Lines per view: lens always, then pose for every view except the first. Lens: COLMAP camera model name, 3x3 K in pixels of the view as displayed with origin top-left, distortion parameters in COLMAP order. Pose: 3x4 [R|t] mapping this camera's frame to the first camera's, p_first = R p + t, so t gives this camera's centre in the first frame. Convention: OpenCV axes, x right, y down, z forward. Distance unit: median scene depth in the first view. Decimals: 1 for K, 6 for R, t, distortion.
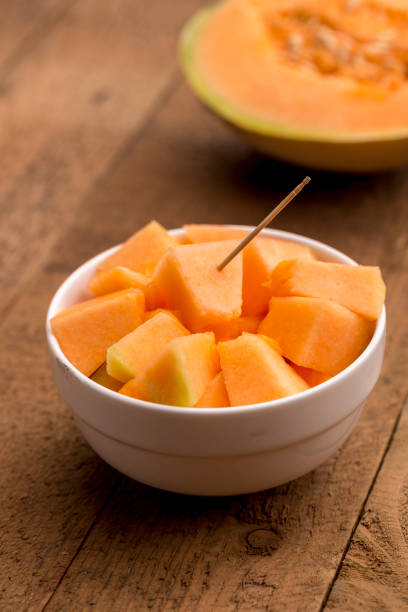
lens RADIAL K [[2409.3, 0, 208.2], [0, 2409.3, 313.3], [0, 0, 1]] dist [0.027697, 0.000000]
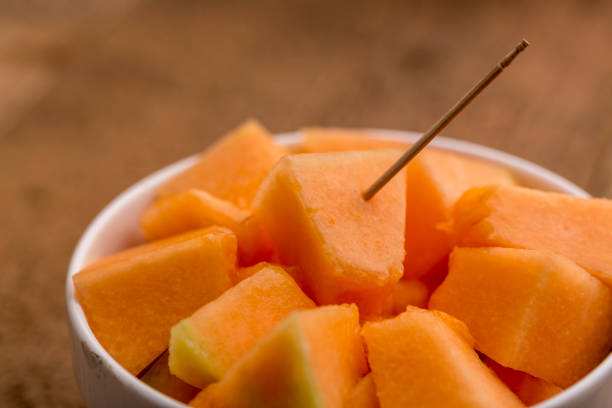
lens RADIAL K [[2409.3, 0, 304.3], [0, 2409.3, 205.2], [0, 0, 1]] dist [0.027697, 0.000000]
pose [[0.999366, 0.027651, 0.022442, -0.023488], [-0.026675, 0.998732, -0.042694, 0.008973], [-0.023594, 0.042069, 0.998836, 0.418820]]
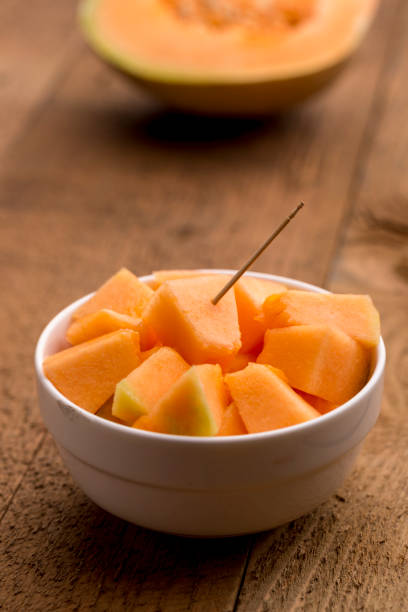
lens RADIAL K [[2409.3, 0, 201.6], [0, 2409.3, 311.0], [0, 0, 1]] dist [0.027697, 0.000000]
pose [[0.984912, -0.050126, 0.165640, -0.161459], [0.066228, 0.993446, -0.093166, 0.075200], [-0.159884, 0.102730, 0.981776, 0.048174]]
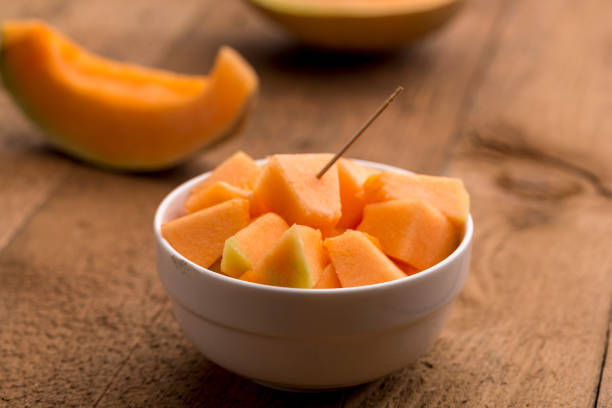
lens RADIAL K [[2409.3, 0, 304.4], [0, 2409.3, 198.0], [0, 0, 1]] dist [0.027697, 0.000000]
pose [[0.989883, -0.003995, 0.141826, -0.153362], [0.027707, 0.985801, -0.165614, 0.167927], [-0.139151, 0.167868, 0.975939, -0.041262]]
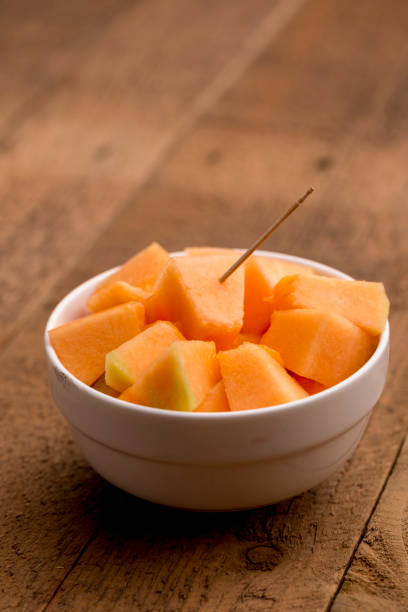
lens RADIAL K [[2409.3, 0, 205.9], [0, 2409.3, 300.5], [0, 0, 1]] dist [0.027697, 0.000000]
pose [[0.999957, 0.008936, -0.002553, 0.001113], [-0.009135, 0.995631, -0.092931, 0.081385], [0.001711, 0.092950, 0.995669, 0.018480]]
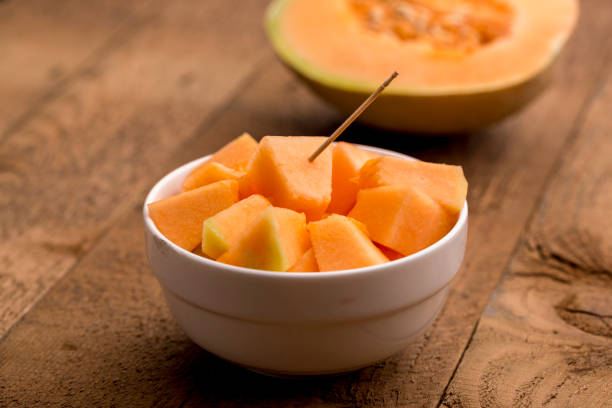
lens RADIAL K [[2409.3, 0, 322.3], [0, 2409.3, 196.4], [0, 0, 1]] dist [0.027697, 0.000000]
pose [[0.999232, 0.022931, 0.031760, -0.023265], [-0.017253, 0.985509, -0.168745, 0.174808], [-0.035170, 0.168067, 0.985148, -0.033715]]
